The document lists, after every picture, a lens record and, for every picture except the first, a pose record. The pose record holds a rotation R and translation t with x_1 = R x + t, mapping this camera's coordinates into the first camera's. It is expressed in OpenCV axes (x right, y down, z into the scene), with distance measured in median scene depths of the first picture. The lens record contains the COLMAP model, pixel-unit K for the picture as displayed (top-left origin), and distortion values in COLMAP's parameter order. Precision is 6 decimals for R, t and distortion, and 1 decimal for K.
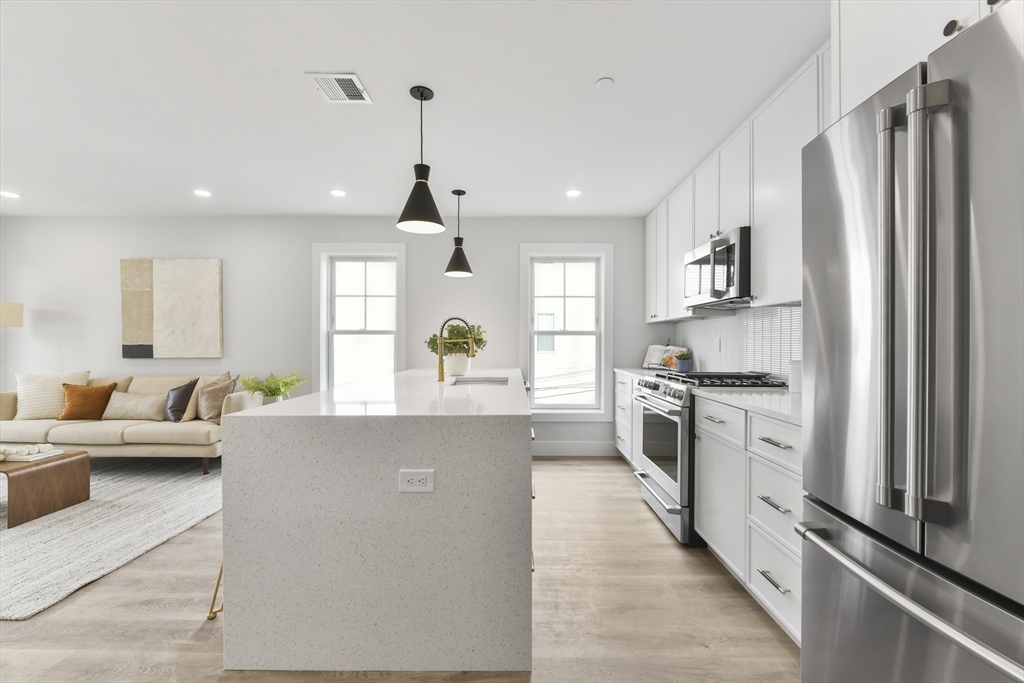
lens RADIAL K [[413.8, 0, 525.6], [0, 413.8, 346.0], [0, 0, 1]] dist [-0.006633, -0.000412]
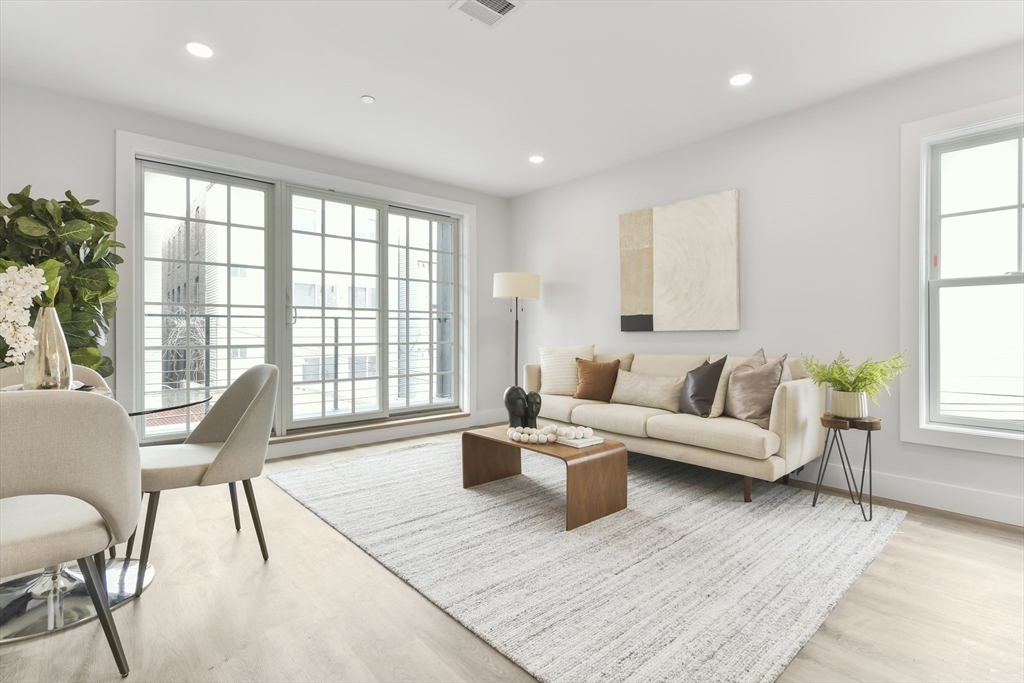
lens RADIAL K [[489.5, 0, 519.8], [0, 489.5, 334.1], [0, 0, 1]] dist [-0.005664, -0.000682]
pose [[0.666080, -0.000208, -0.745880, -0.420805], [-0.004222, 0.999983, -0.004049, 0.045690], [0.745868, 0.005846, 0.666068, 0.199755]]
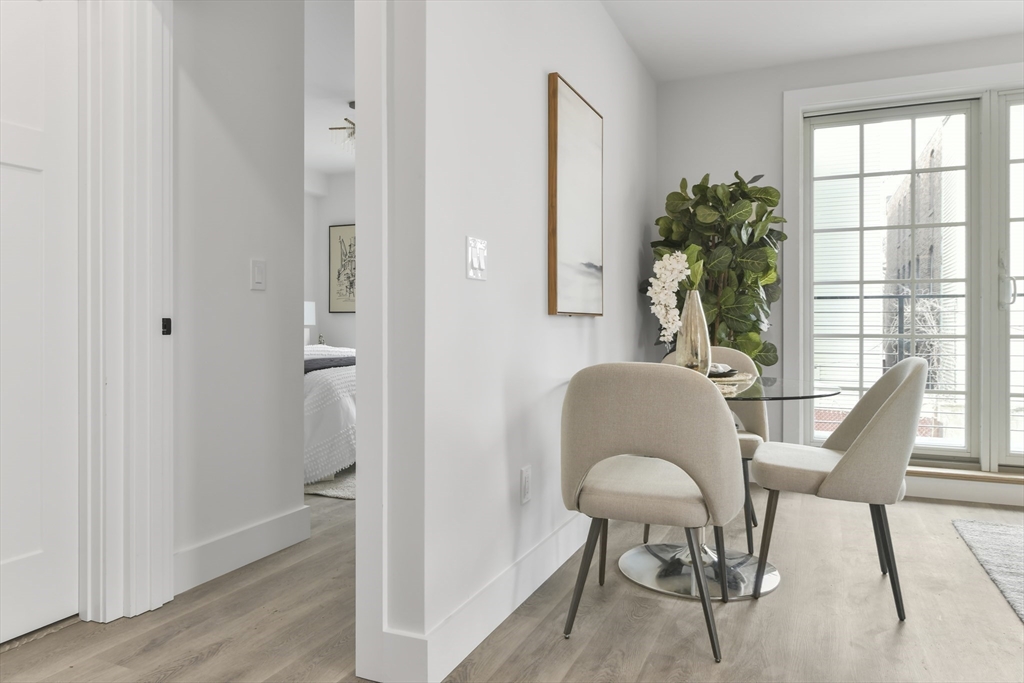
lens RADIAL K [[689.0, 0, 515.0], [0, 689.0, 326.3], [0, 0, 1]] dist [0.003157, -0.005412]
pose [[-0.402233, 0.002226, -0.915535, -0.362205], [-0.009781, 0.999930, 0.006728, 0.053275], [0.915485, 0.011661, -0.402183, 0.292347]]
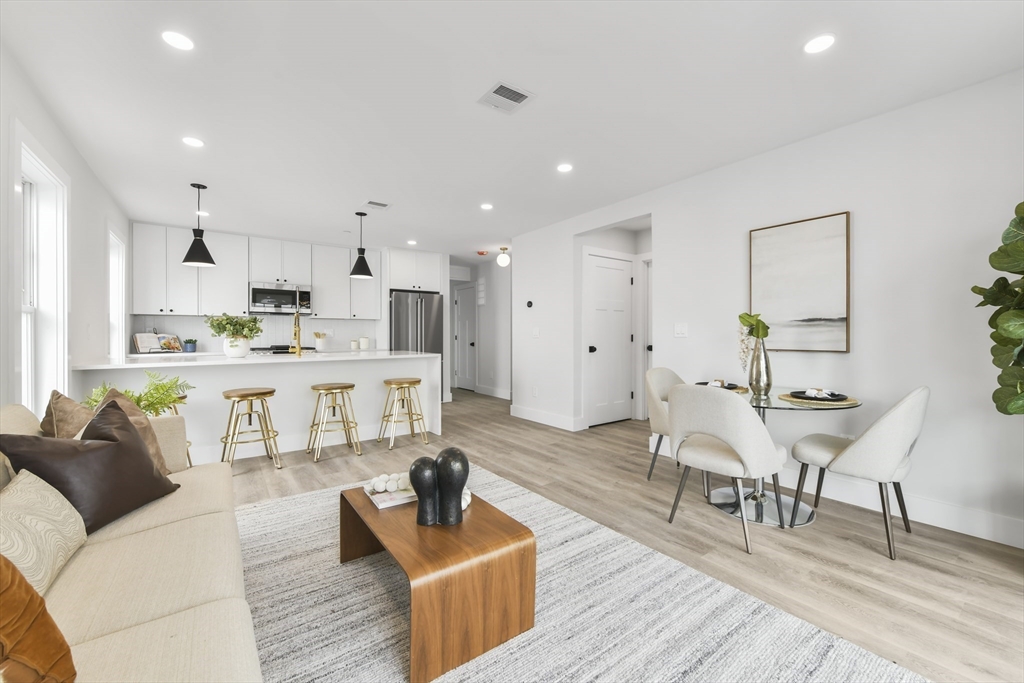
lens RADIAL K [[413.8, 0, 520.9], [0, 413.8, 337.2], [0, 0, 1]] dist [-0.006633, -0.000412]
pose [[-0.597516, -0.002753, 0.801853, -1.421683], [0.009134, 0.999906, 0.010239, 0.007677], [-0.801805, 0.013442, -0.597434, 0.932941]]
